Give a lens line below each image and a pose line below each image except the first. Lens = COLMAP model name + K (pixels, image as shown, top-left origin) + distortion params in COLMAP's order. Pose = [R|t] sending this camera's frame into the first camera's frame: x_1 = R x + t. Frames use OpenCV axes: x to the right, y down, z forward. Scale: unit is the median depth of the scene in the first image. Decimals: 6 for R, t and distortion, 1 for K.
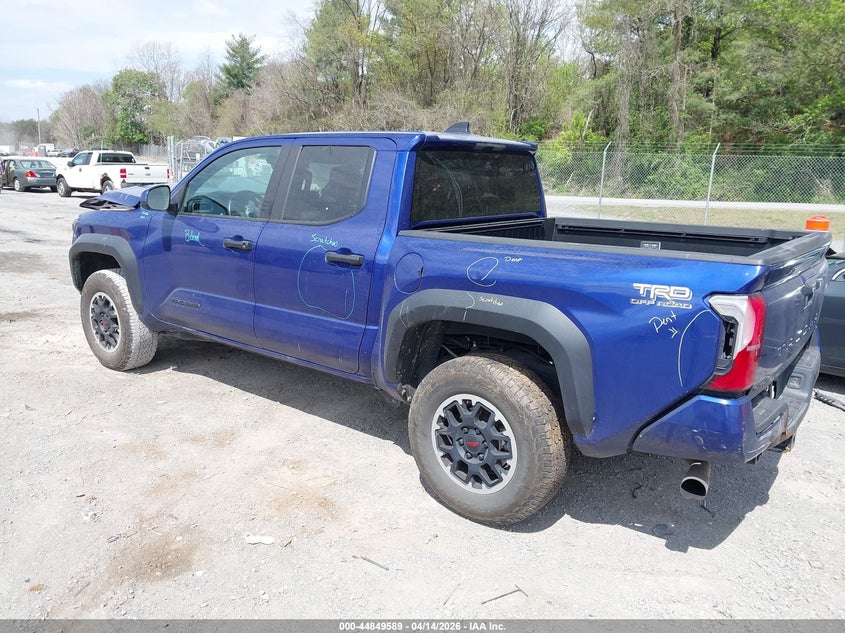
lens RADIAL K [[668.6, 0, 380.8], [0, 668.6, 316.1], [0, 0, 1]] dist [0.000353, 0.117891]
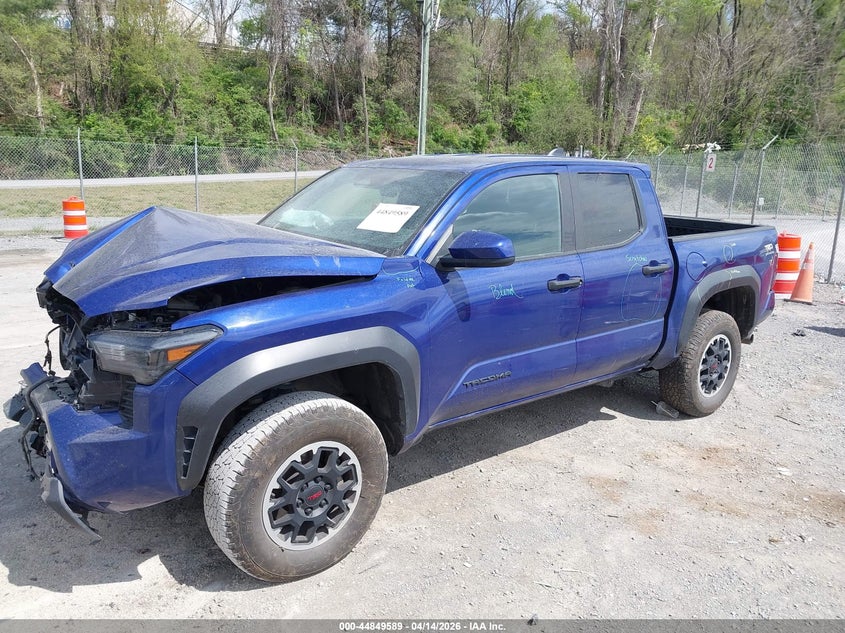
lens RADIAL K [[668.6, 0, 380.8], [0, 668.6, 316.1], [0, 0, 1]] dist [0.000353, 0.117891]
pose [[0.157947, -0.161300, 0.974184, -1.165737], [0.237627, 0.963784, 0.121051, -0.234940], [-0.958429, 0.212373, 0.190556, 1.065352]]
